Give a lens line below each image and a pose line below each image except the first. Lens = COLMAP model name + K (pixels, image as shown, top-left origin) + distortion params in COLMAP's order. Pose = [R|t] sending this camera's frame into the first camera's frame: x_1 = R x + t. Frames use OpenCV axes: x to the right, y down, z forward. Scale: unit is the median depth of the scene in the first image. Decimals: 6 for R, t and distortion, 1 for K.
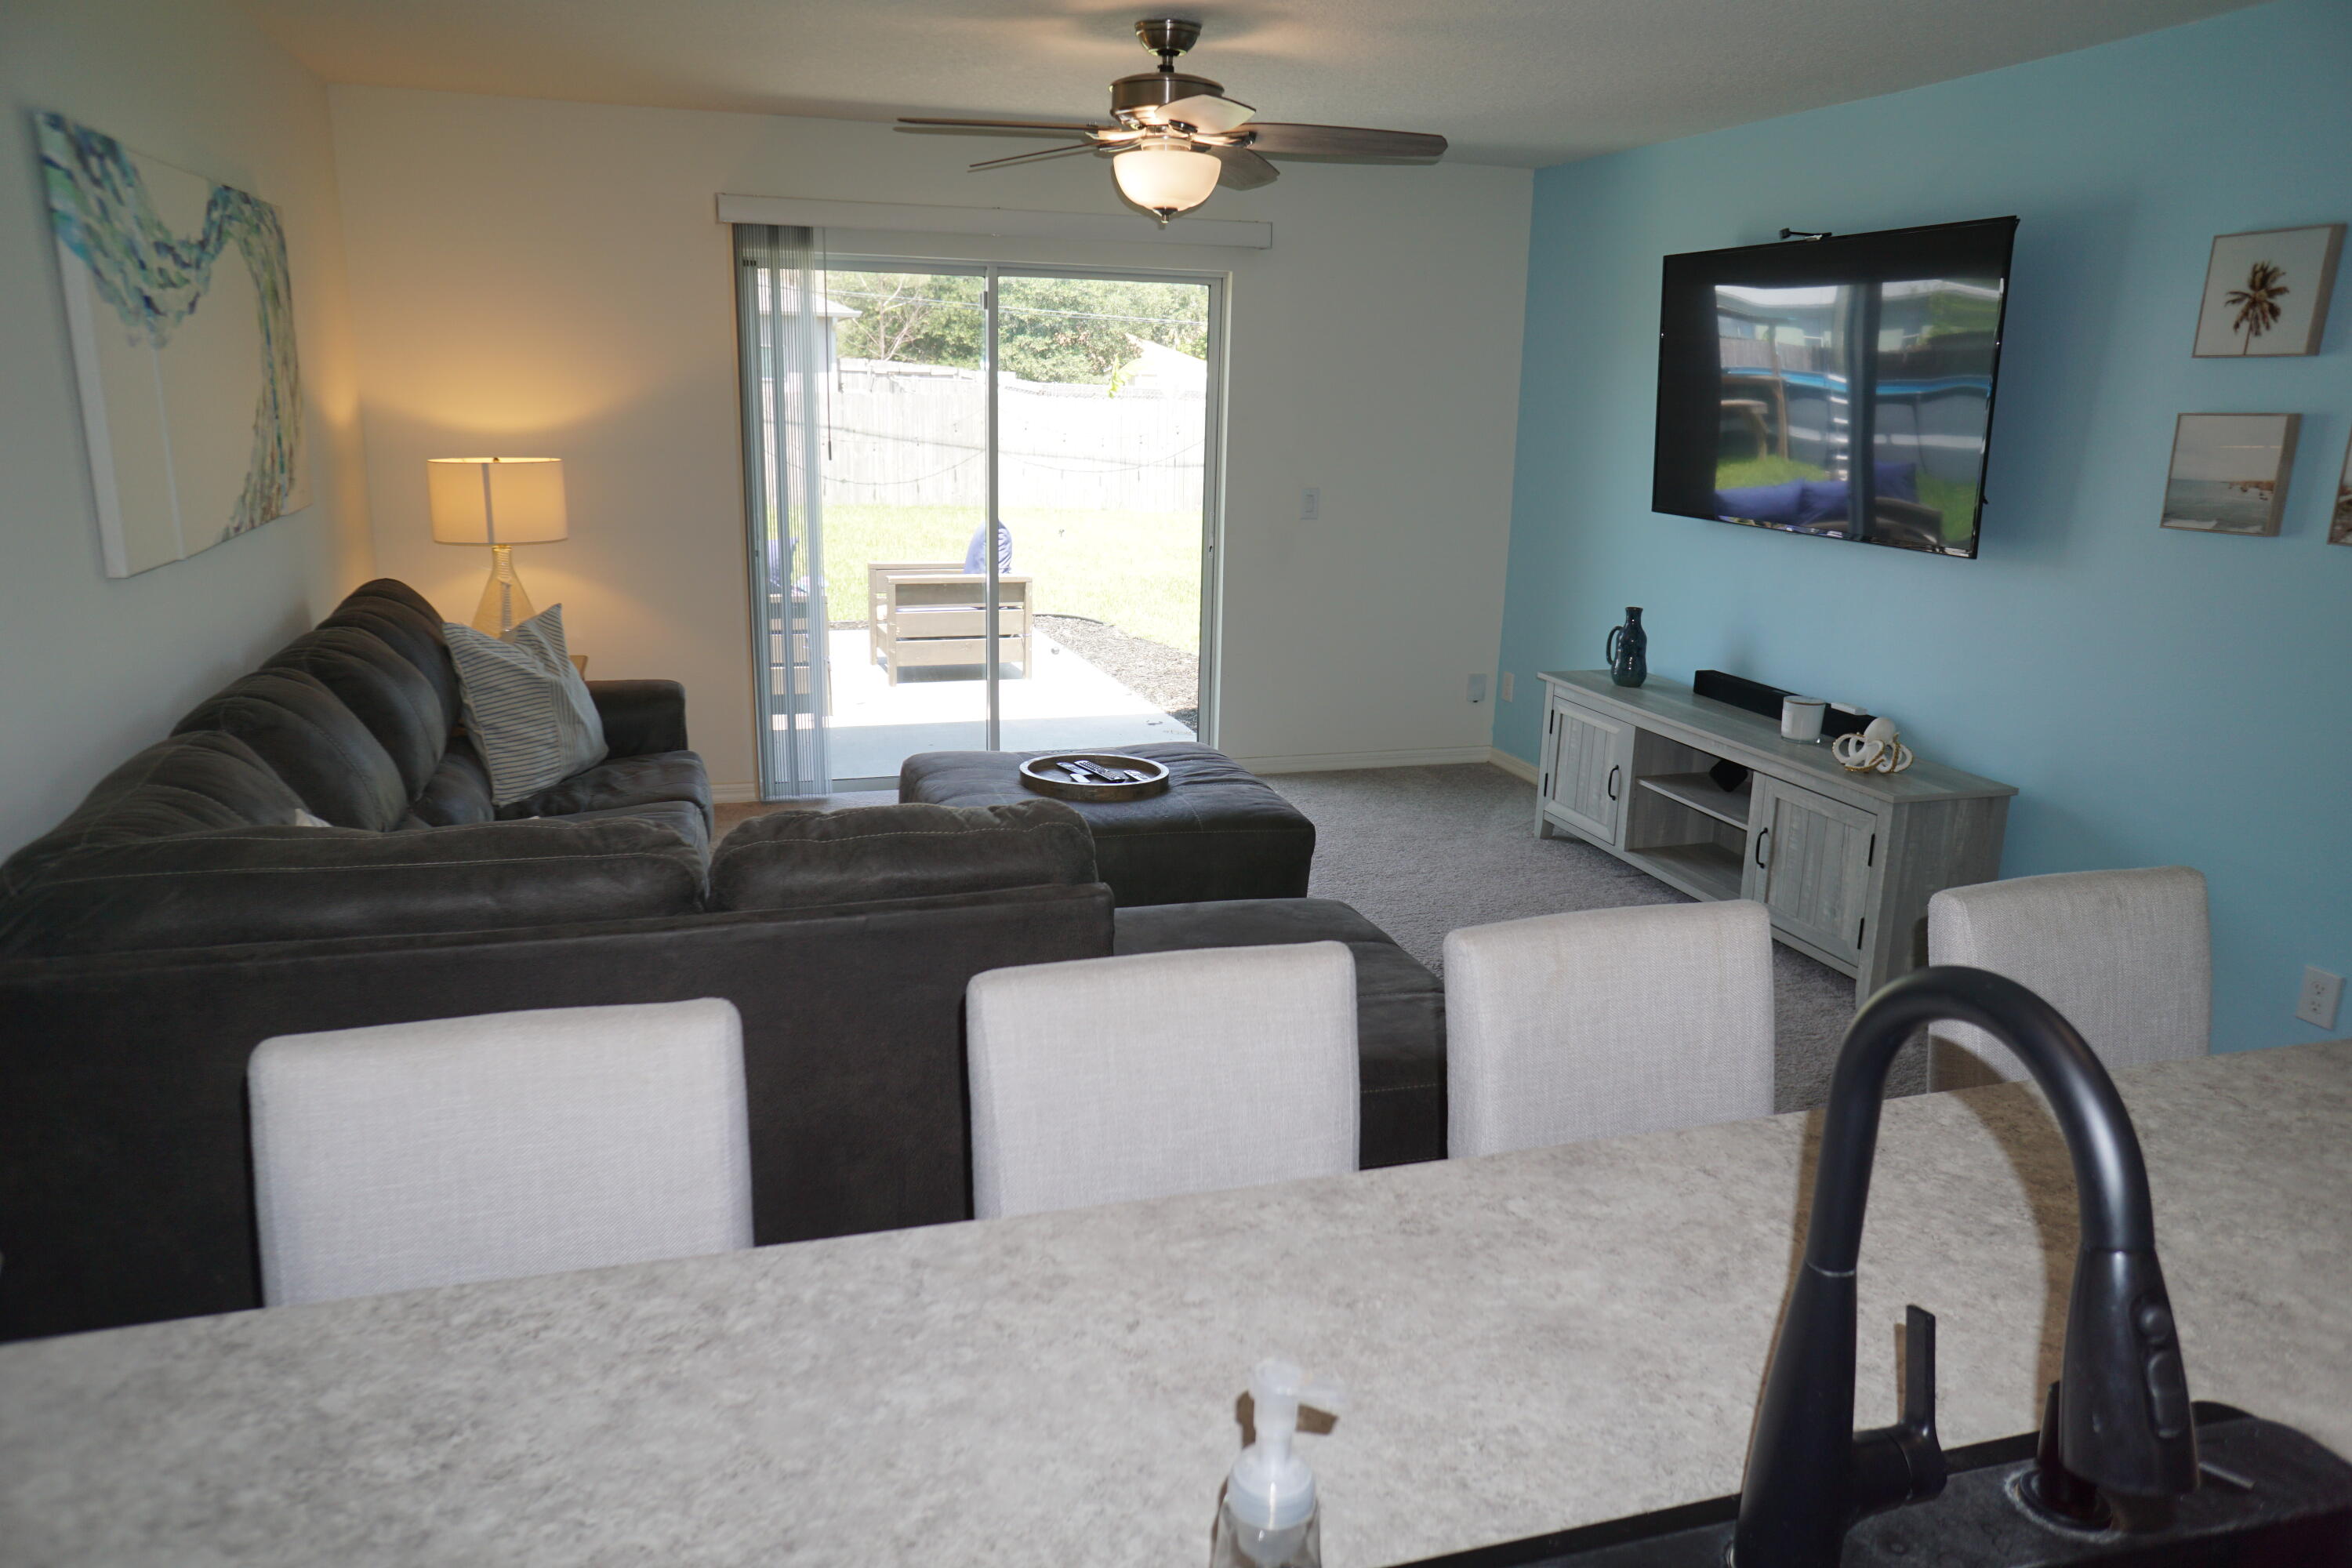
lens RADIAL K [[1587.7, 0, 1180.9], [0, 1587.7, 788.3], [0, 0, 1]] dist [-0.058985, 0.090686]
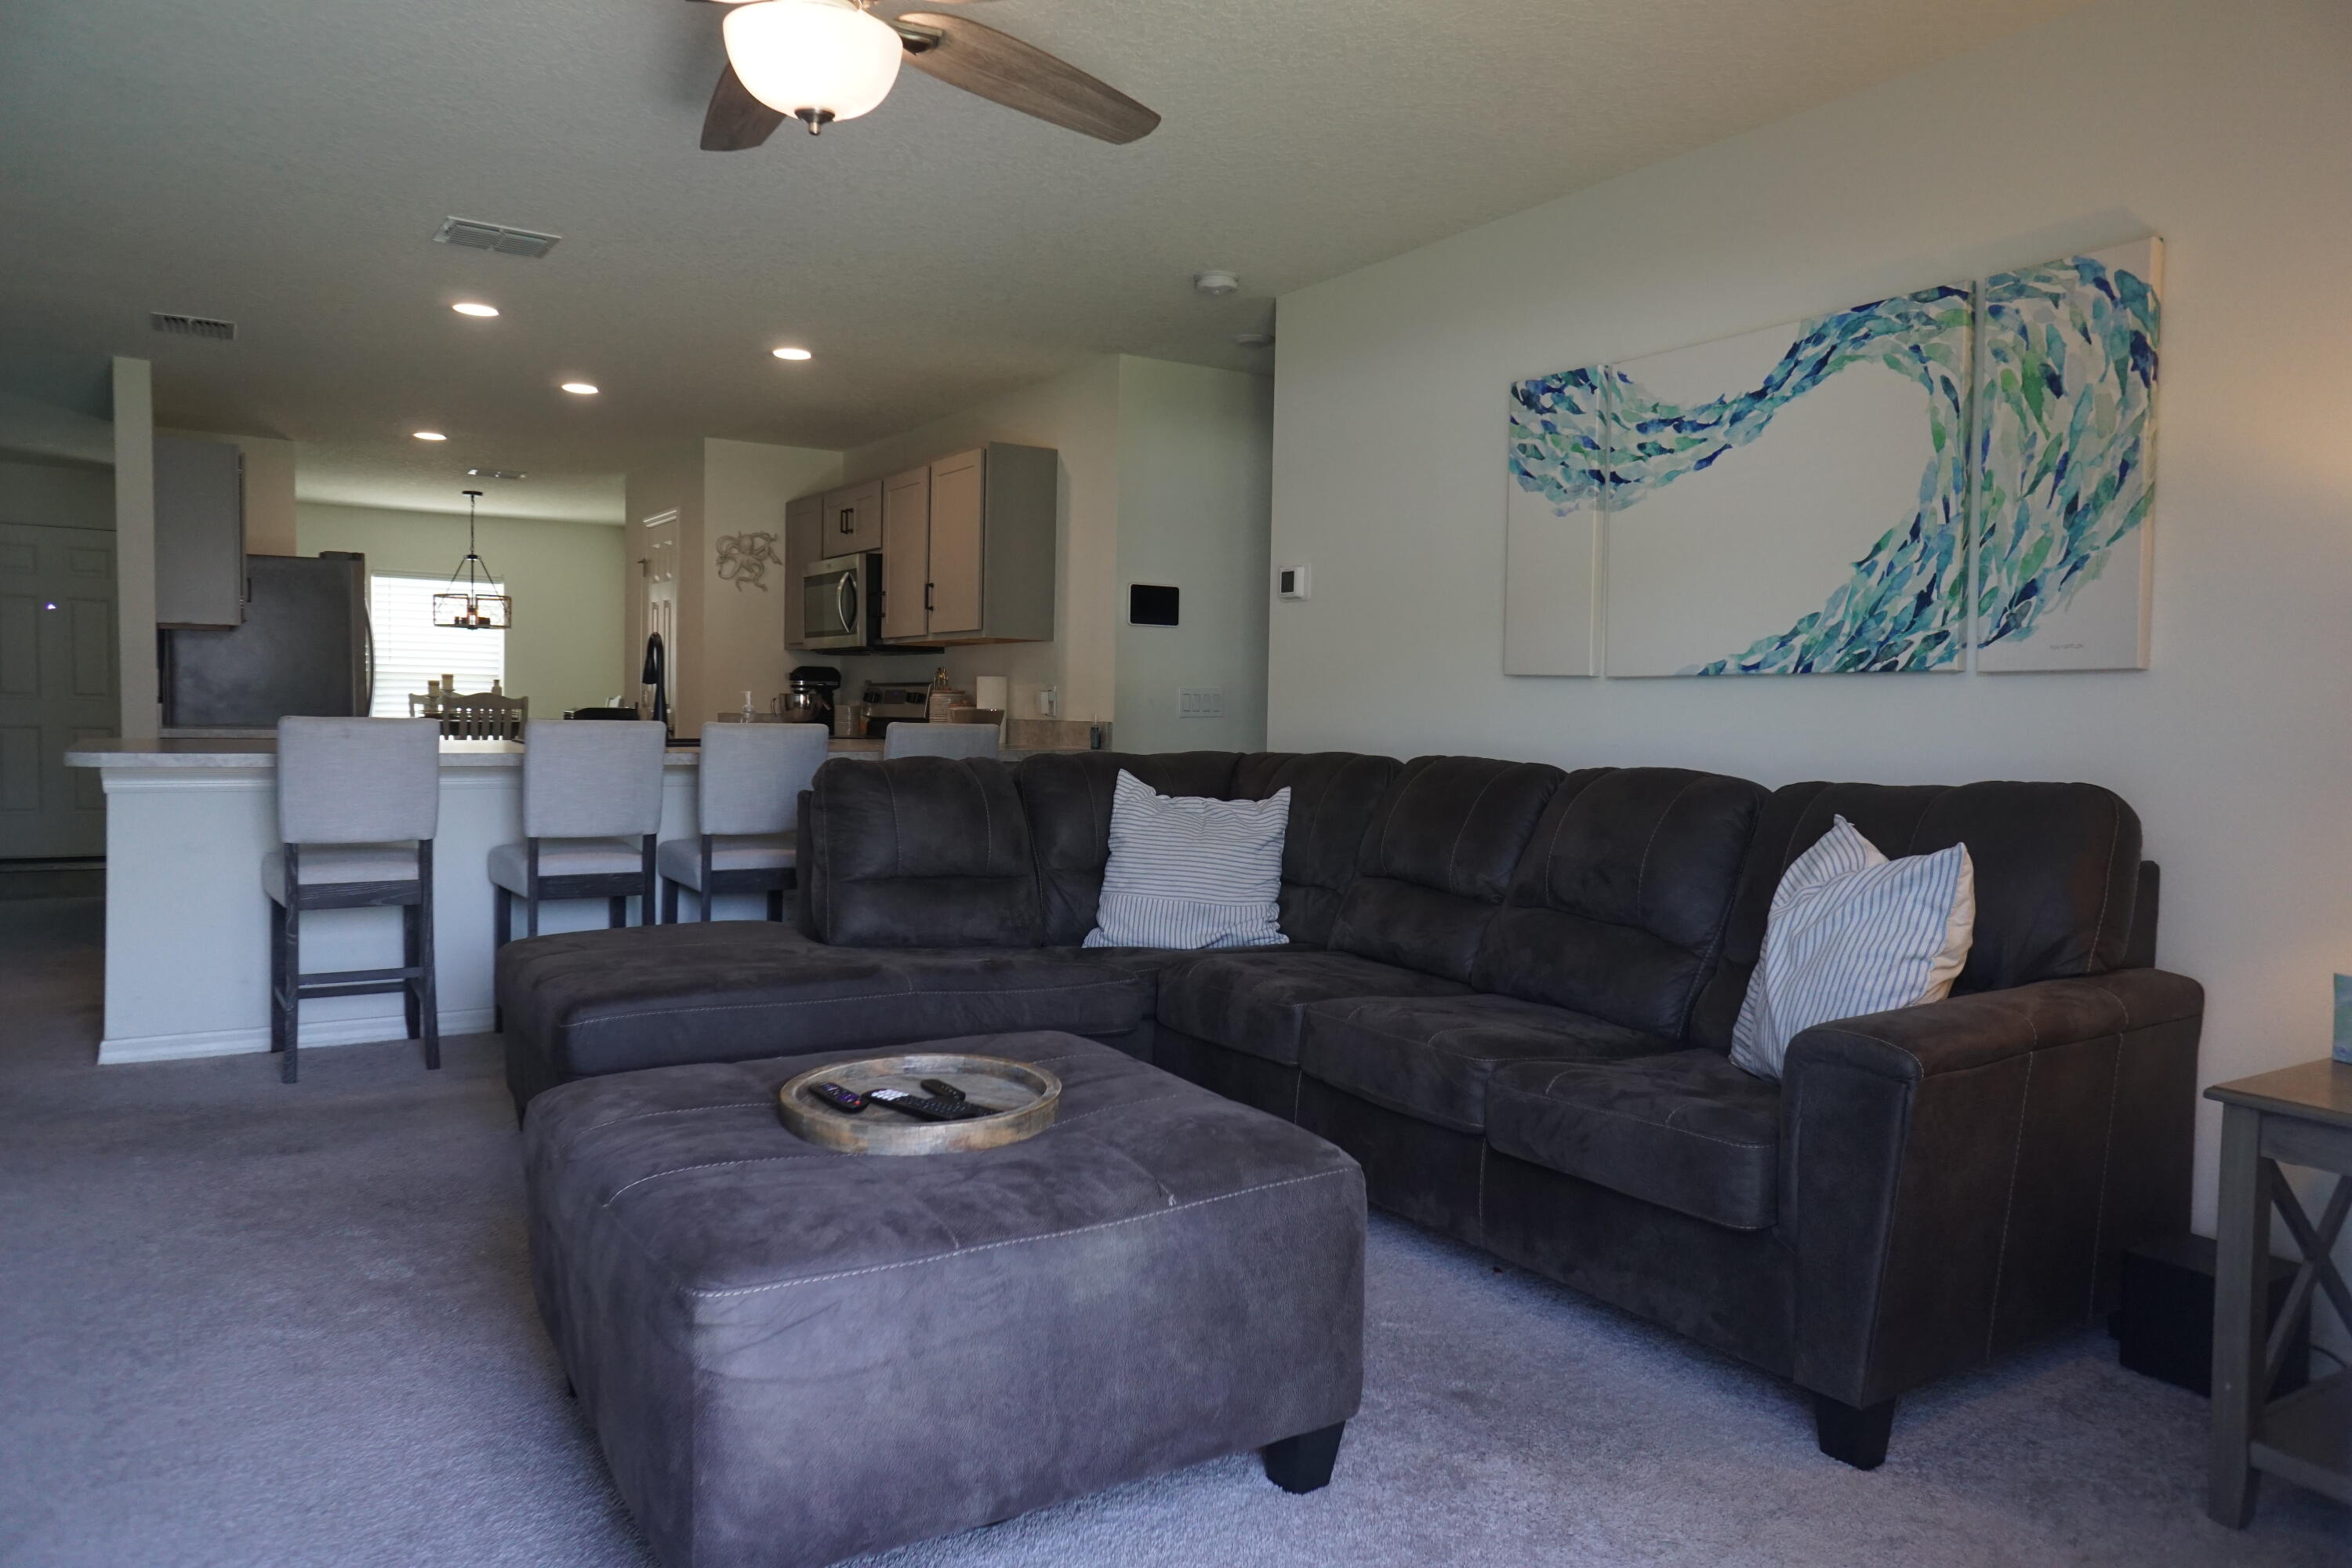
lens RADIAL K [[1590.2, 0, 1182.4], [0, 1590.2, 792.1], [0, 0, 1]] dist [-0.065438, 0.095262]
pose [[-0.965101, -0.028560, -0.260318, 0.002684], [-0.105776, 0.951854, 0.287724, -0.279286], [0.239567, 0.305218, -0.921656, 1.529715]]
